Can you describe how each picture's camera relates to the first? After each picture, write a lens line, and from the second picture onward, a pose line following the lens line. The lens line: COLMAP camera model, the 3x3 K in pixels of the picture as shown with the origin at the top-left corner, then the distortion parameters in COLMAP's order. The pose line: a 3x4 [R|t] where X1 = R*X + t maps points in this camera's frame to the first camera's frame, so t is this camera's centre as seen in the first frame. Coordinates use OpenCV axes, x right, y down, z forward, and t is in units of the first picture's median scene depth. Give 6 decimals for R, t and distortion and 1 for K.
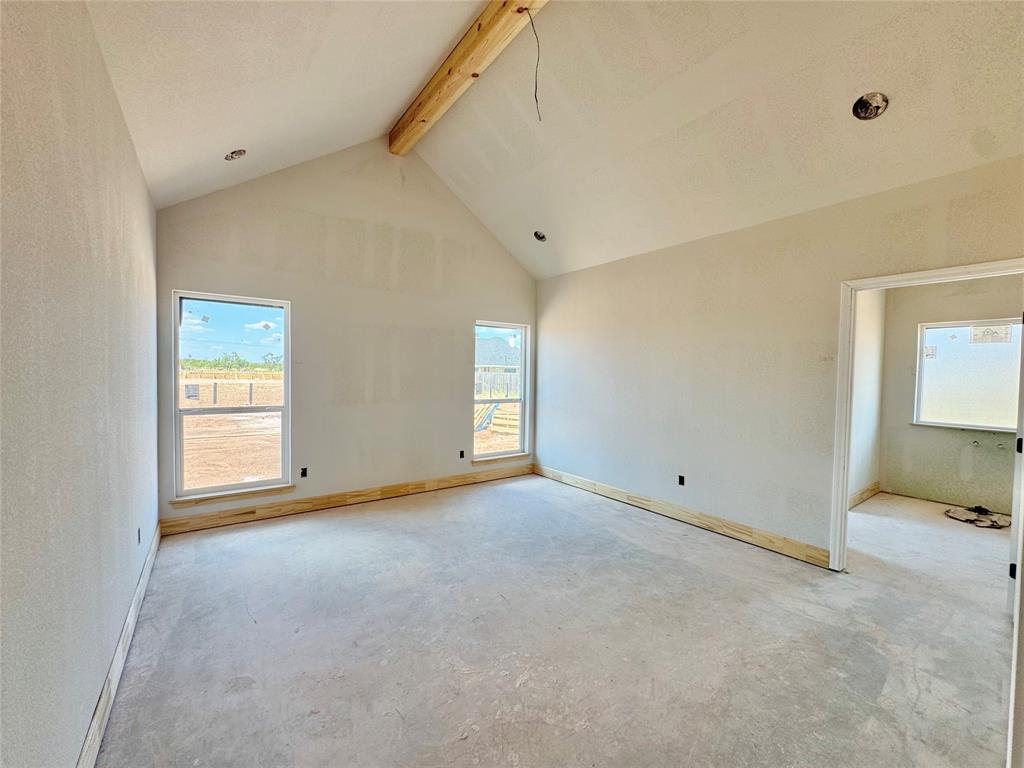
lens RADIAL K [[412.9, 0, 512.0], [0, 412.9, 384.0], [0, 0, 1]] dist [-0.003575, 0.000149]
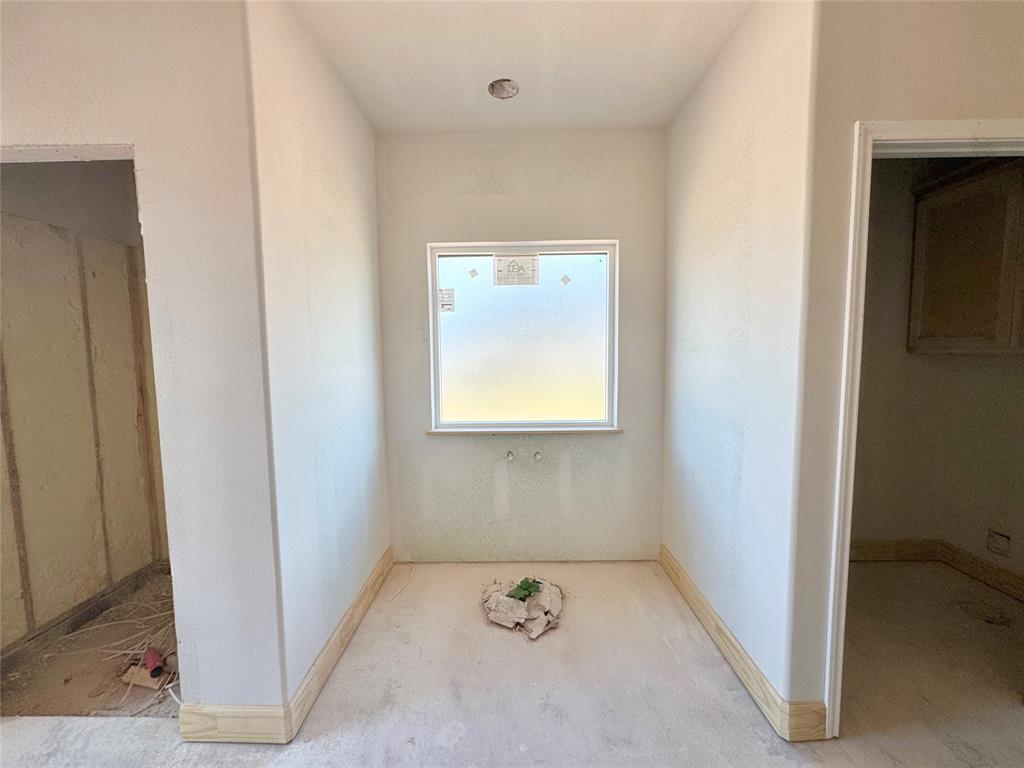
lens RADIAL K [[412.9, 0, 512.0], [0, 412.9, 384.0], [0, 0, 1]] dist [-0.003575, 0.000149]
pose [[0.600086, -0.089174, 0.794949, 0.754902], [0.046364, 0.995974, 0.076724, -0.002959], [-0.798591, -0.009184, 0.601805, 0.725533]]
